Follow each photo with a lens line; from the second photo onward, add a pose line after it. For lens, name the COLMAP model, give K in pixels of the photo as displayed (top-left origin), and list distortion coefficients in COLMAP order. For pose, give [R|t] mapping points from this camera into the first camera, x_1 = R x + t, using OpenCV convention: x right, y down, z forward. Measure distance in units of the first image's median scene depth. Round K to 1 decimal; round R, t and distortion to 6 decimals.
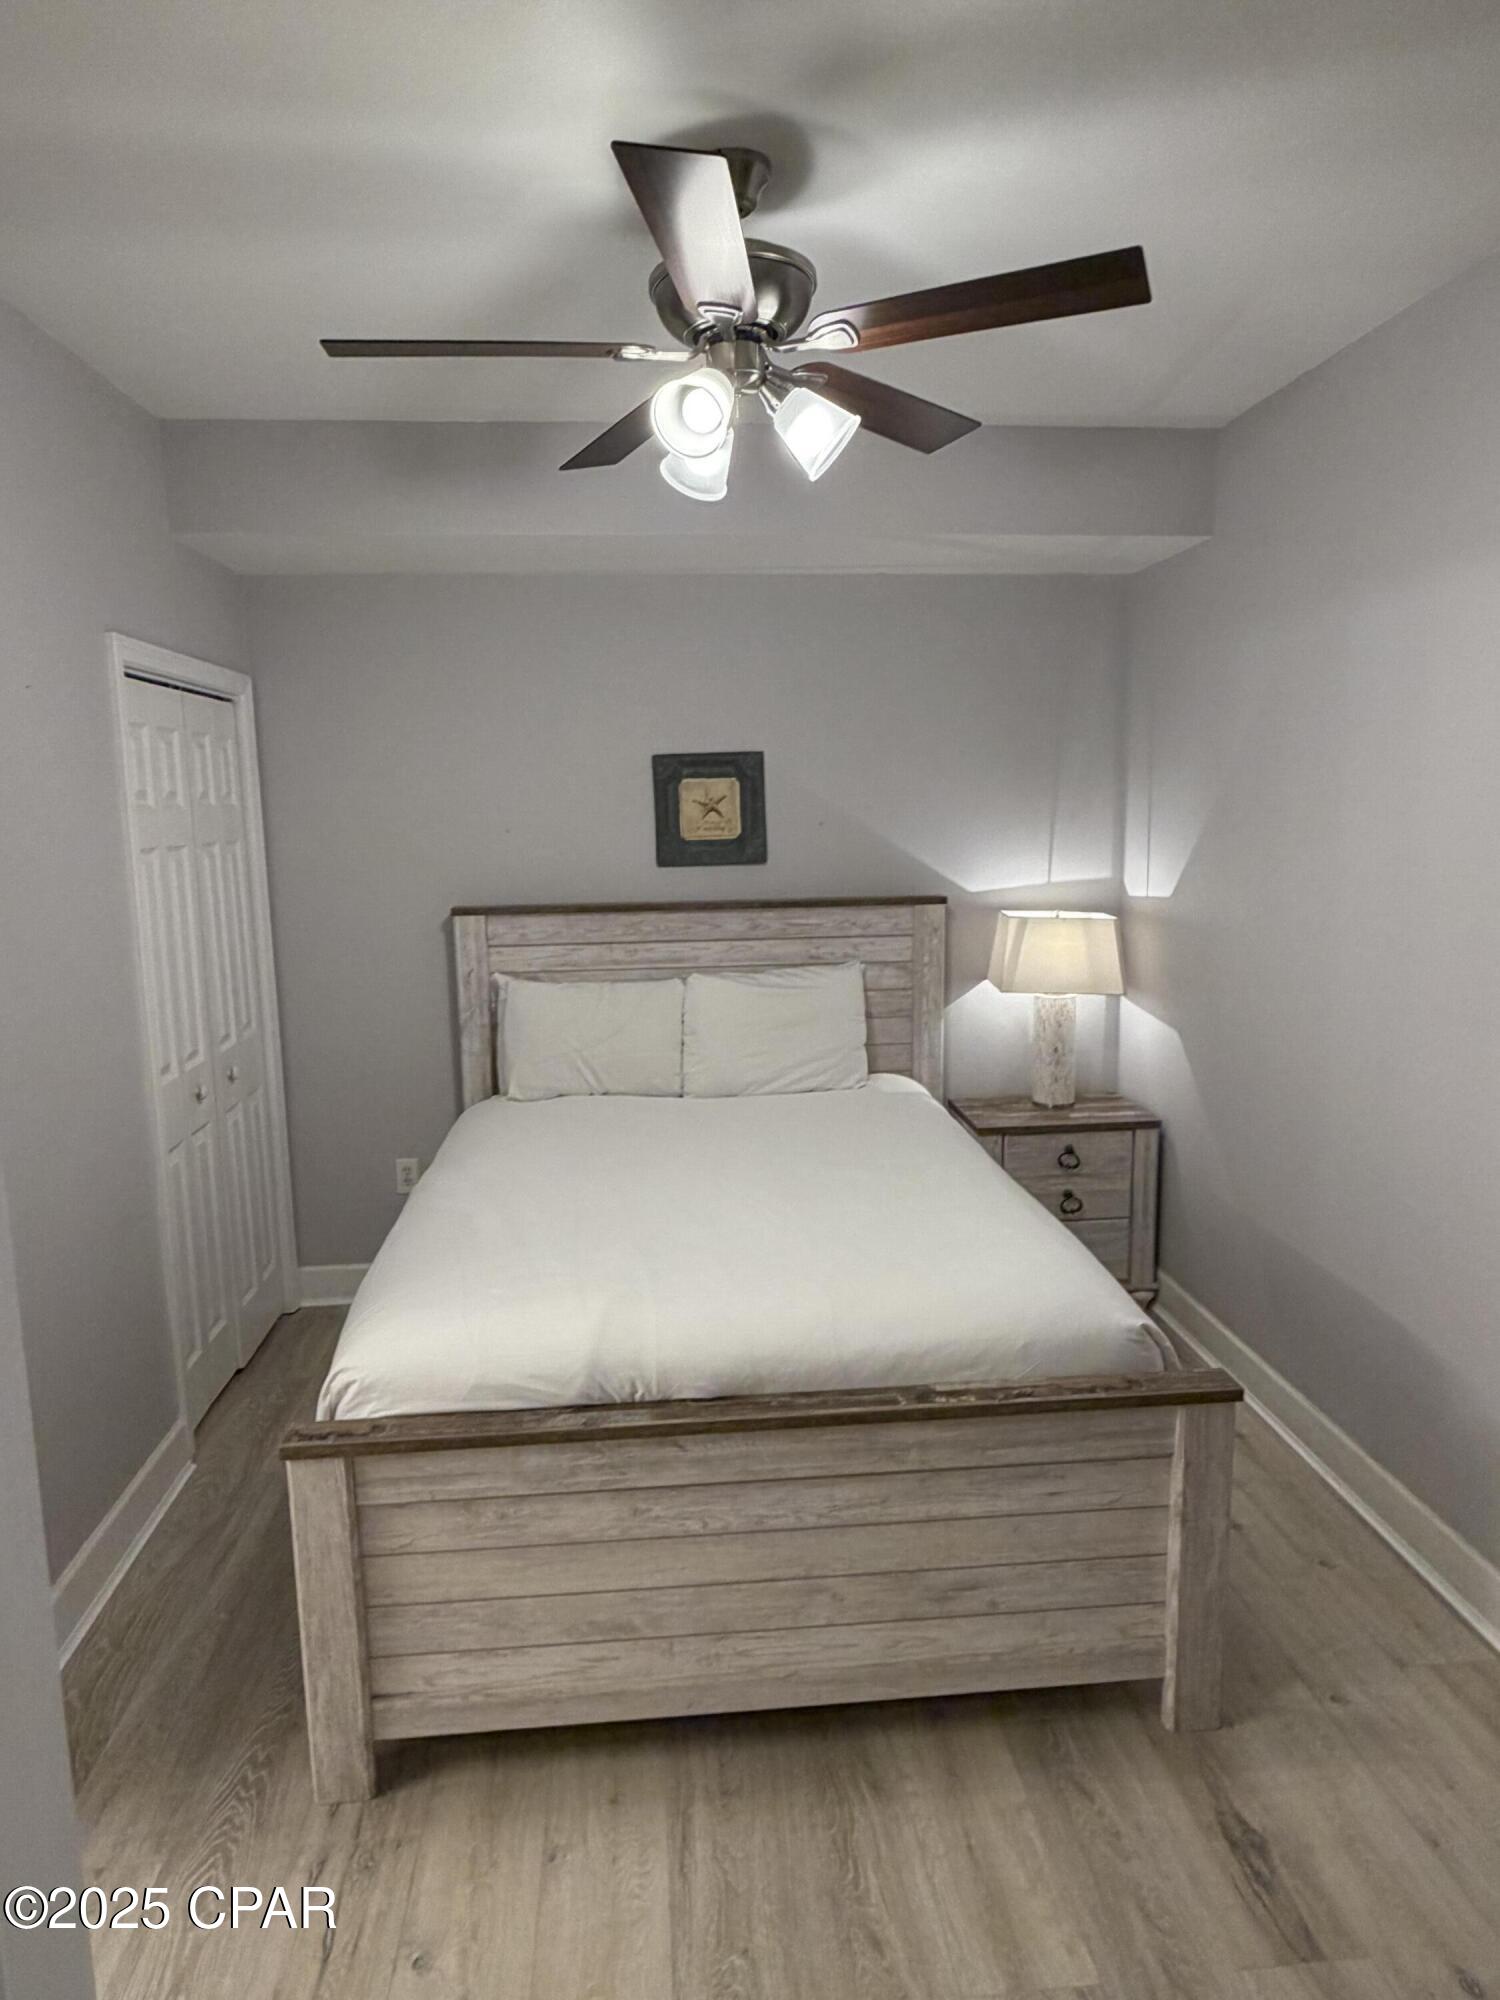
lens RADIAL K [[1239.2, 0, 758.6], [0, 1239.2, 1007.3], [0, 0, 1]] dist [-0.003942, 0.013214]
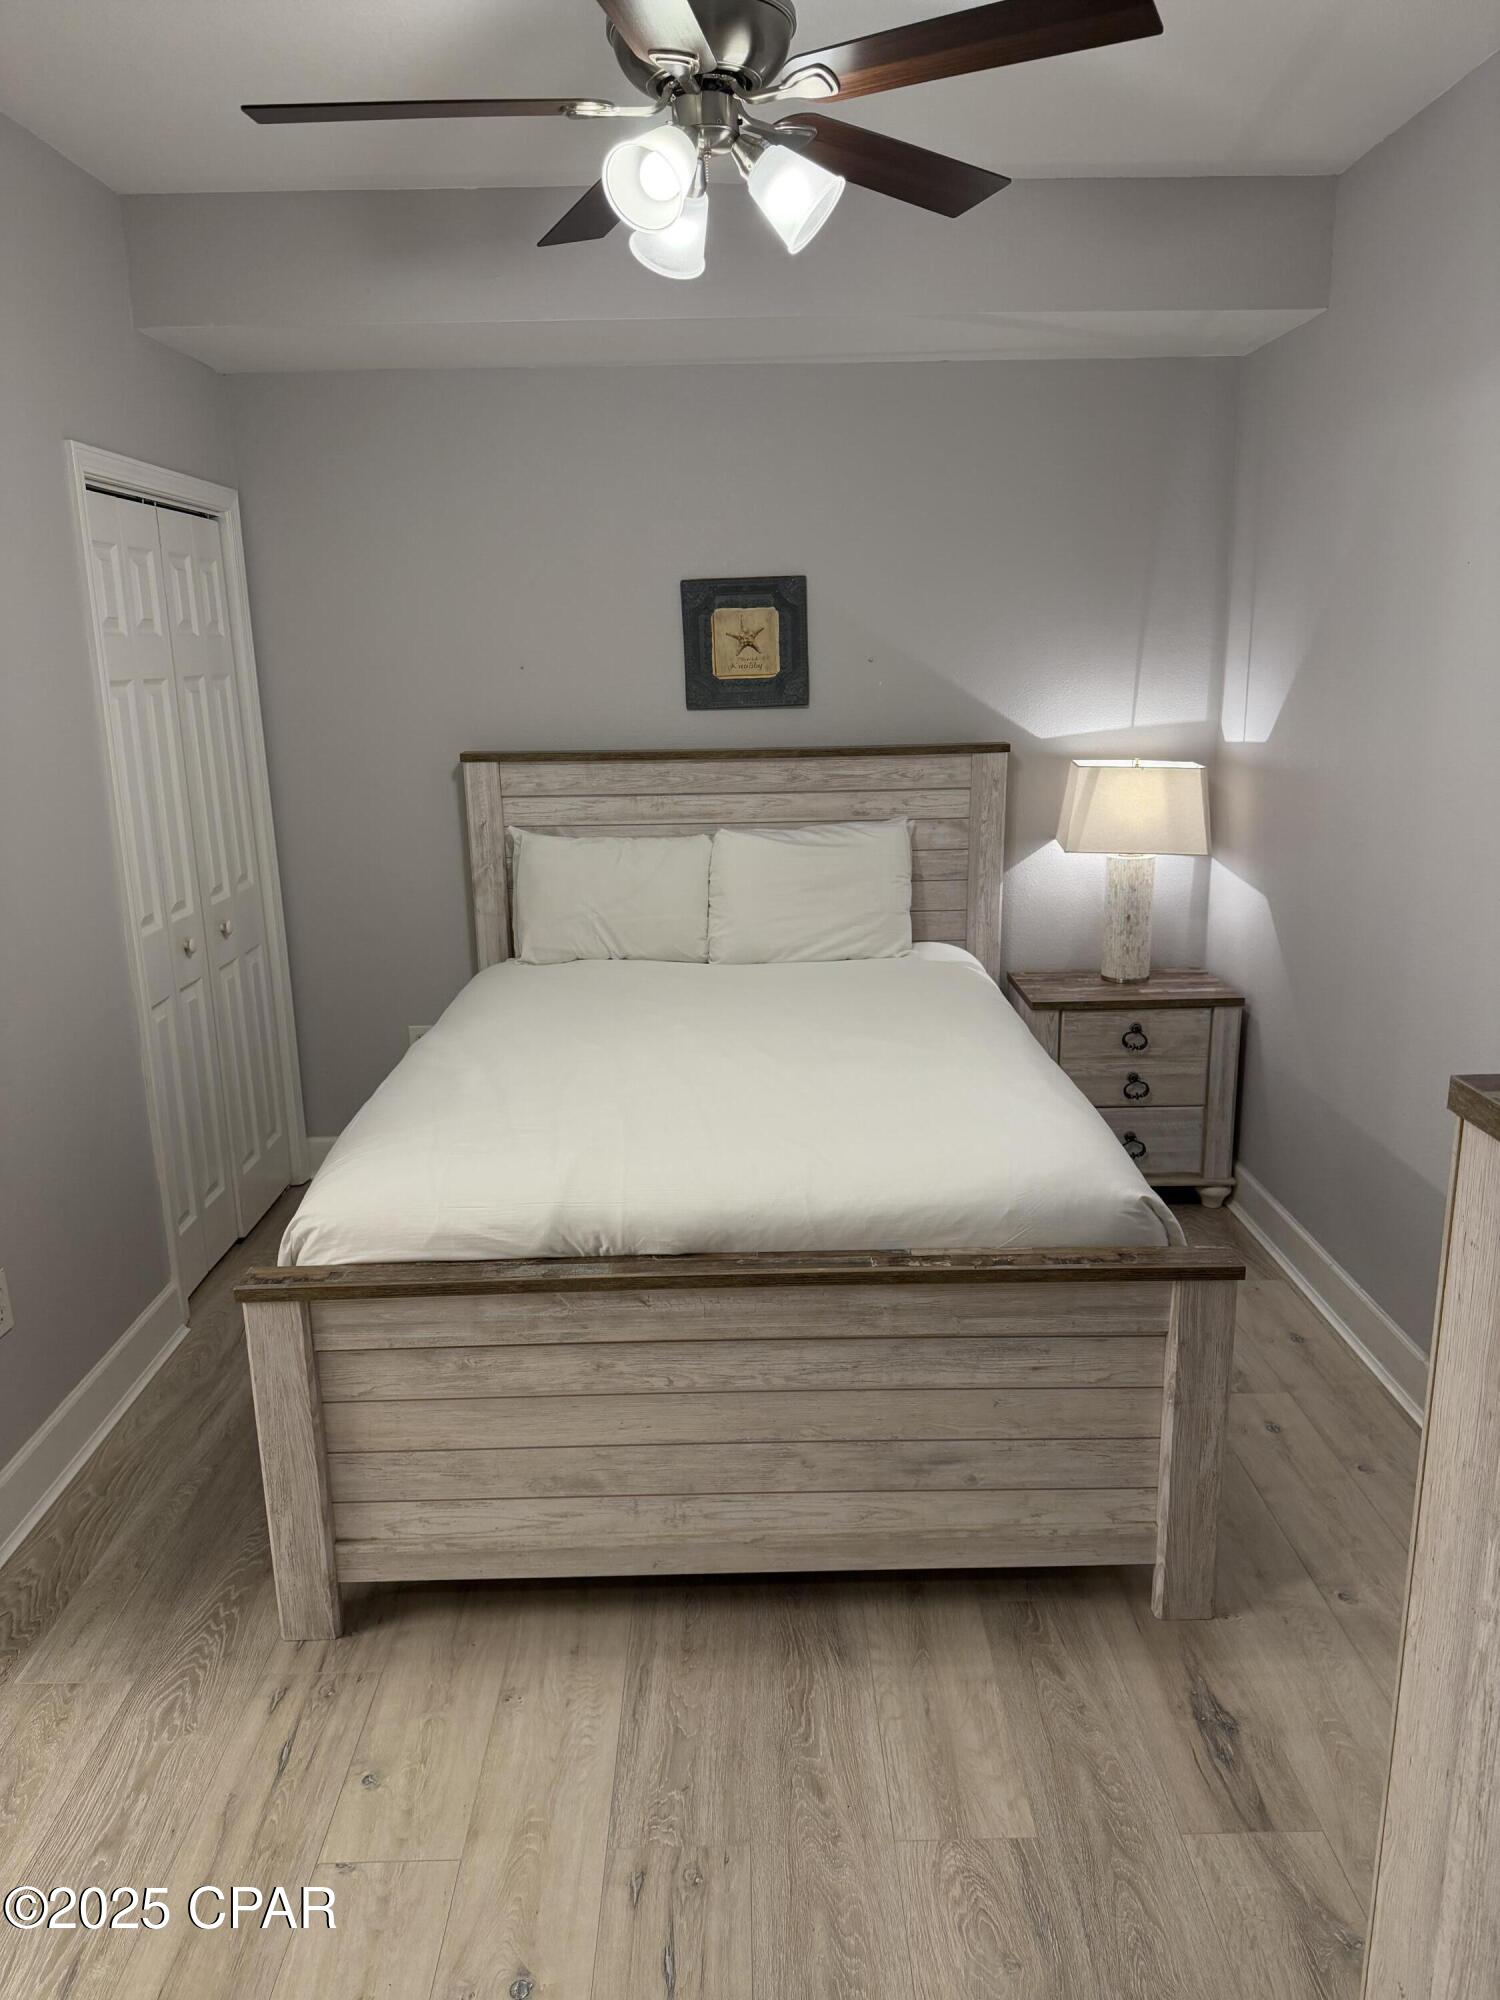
lens RADIAL K [[1410.0, 0, 767.6], [0, 1410.0, 1016.1], [0, 0, 1]] dist [0.067493, -0.072190]
pose [[0.996962, 0.018480, -0.075667, 0.103324], [-0.011542, 0.995773, 0.091125, 0.025746], [0.077031, -0.089975, 0.992961, -0.067730]]
